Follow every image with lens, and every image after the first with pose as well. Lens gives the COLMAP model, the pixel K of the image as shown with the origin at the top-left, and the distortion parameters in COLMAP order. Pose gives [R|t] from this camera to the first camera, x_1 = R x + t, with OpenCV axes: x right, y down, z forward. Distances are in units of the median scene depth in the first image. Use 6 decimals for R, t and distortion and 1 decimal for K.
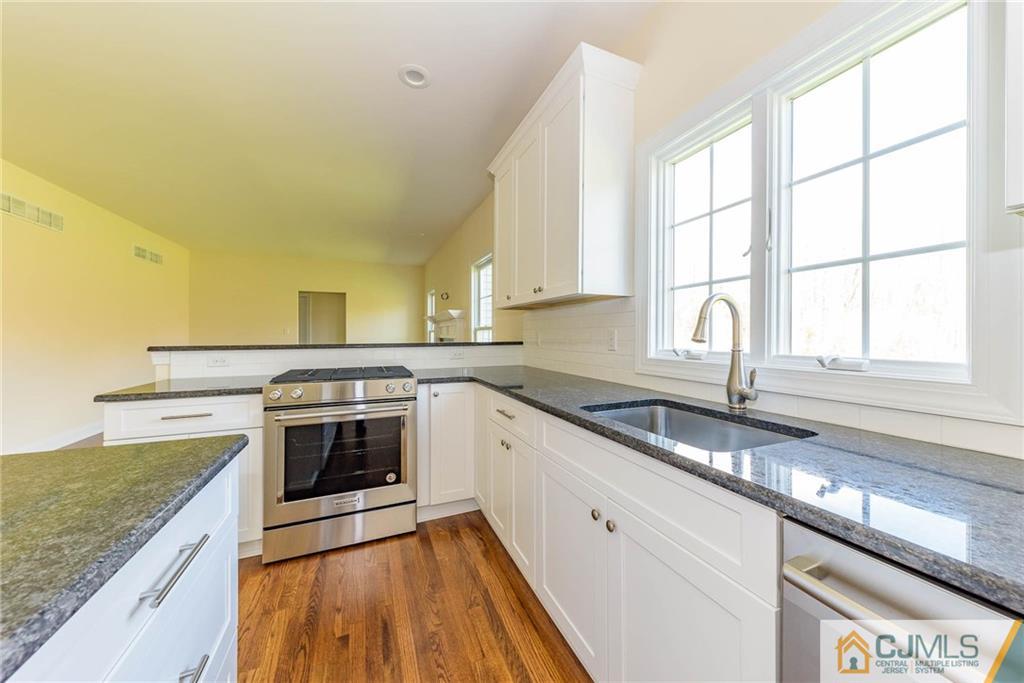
lens RADIAL K [[340.2, 0, 512.0], [0, 340.2, 341.5], [0, 0, 1]] dist [0.000149, -0.000031]
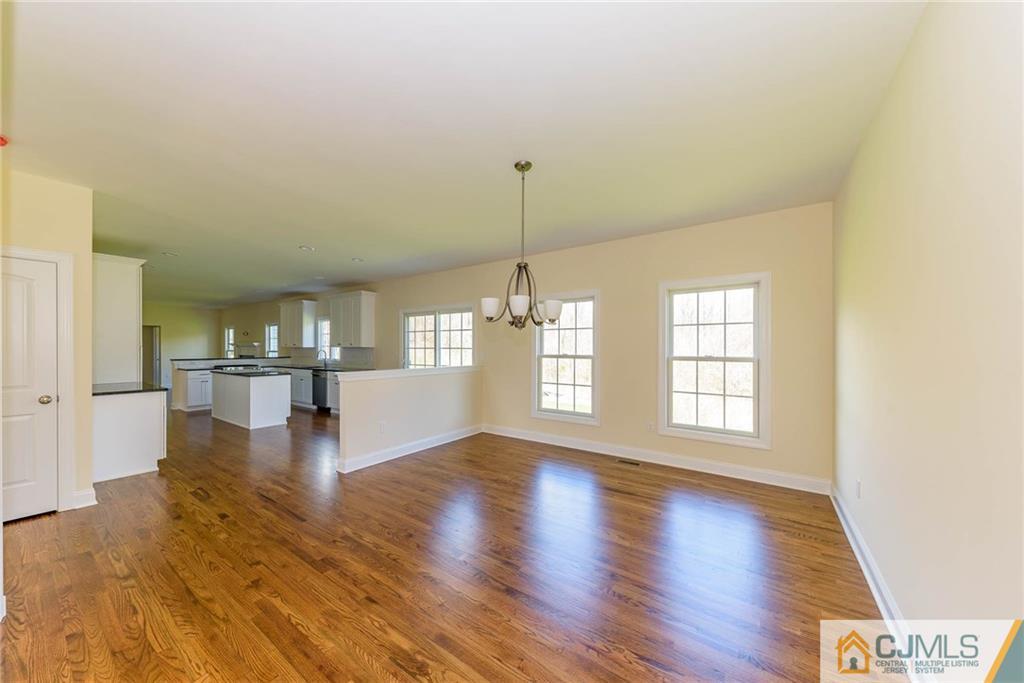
lens RADIAL K [[362.2, 0, 495.0], [0, 362.2, 350.8], [0, 0, 1]] dist [0.001159, 0.000063]
pose [[0.861374, -0.002583, 0.507966, -0.063066], [0.008204, 0.999927, -0.008826, -0.014199], [-0.507906, 0.011770, 0.861332, -4.113739]]
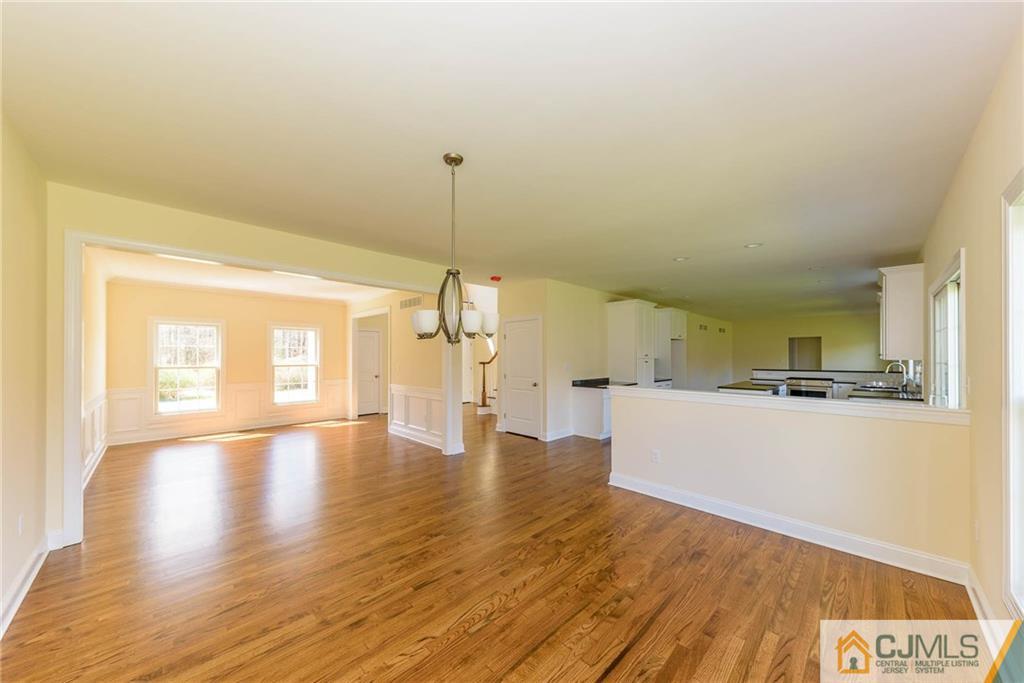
lens RADIAL K [[355.4, 0, 512.8], [0, 355.4, 358.9], [0, 0, 1]] dist [0.014375, -0.000049]
pose [[0.364363, 0.005716, -0.931240, 1.877497], [-0.015397, 0.999881, 0.000113, -0.065289], [0.931130, 0.014297, 0.364407, -3.243844]]
